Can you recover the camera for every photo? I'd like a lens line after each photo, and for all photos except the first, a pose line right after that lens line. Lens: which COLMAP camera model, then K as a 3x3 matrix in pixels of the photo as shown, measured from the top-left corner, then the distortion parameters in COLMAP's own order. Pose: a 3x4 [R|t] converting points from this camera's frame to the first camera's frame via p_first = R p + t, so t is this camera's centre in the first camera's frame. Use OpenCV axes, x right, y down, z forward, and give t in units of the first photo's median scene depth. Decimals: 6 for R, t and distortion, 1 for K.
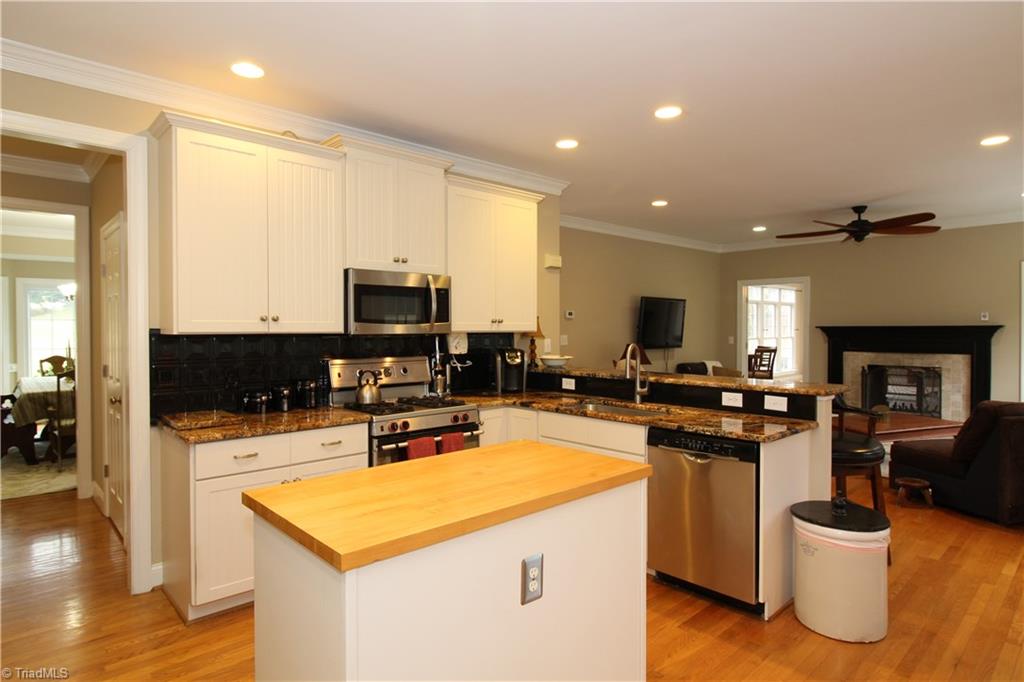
lens RADIAL K [[572.5, 0, 507.9], [0, 572.5, 336.5], [0, 0, 1]] dist [0.002463, 0.000103]
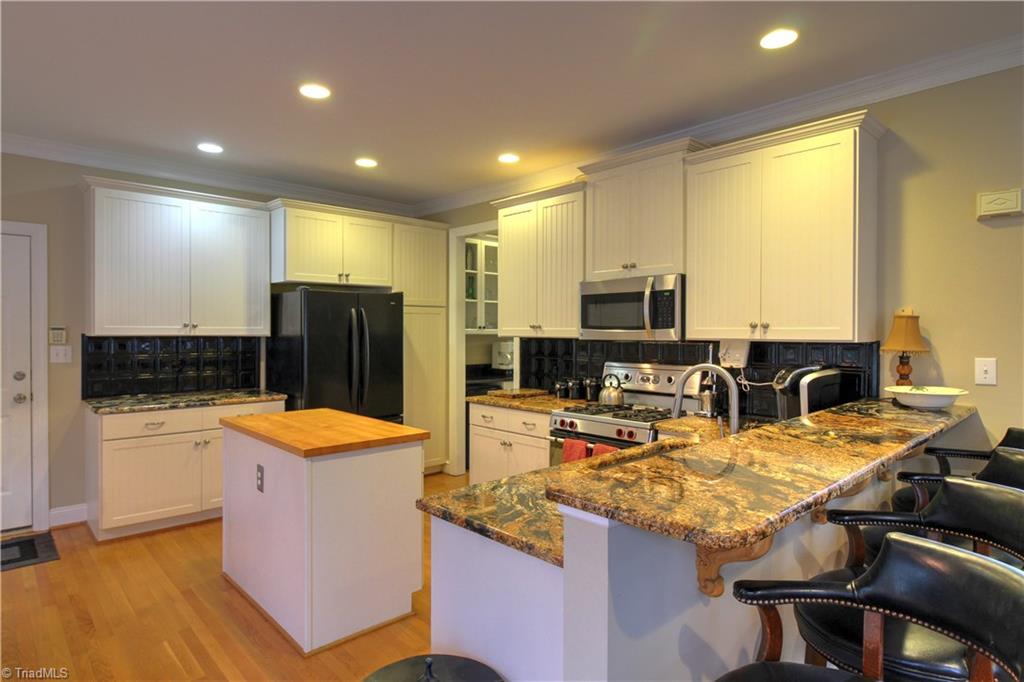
lens RADIAL K [[572.5, 0, 508.0], [0, 572.5, 337.0], [0, 0, 1]] dist [0.002463, 0.000103]
pose [[-0.001182, 0.011720, -0.999931, 0.822789], [-0.017038, 0.999786, 0.011738, -0.018286], [0.999854, 0.017051, -0.000982, 0.807956]]
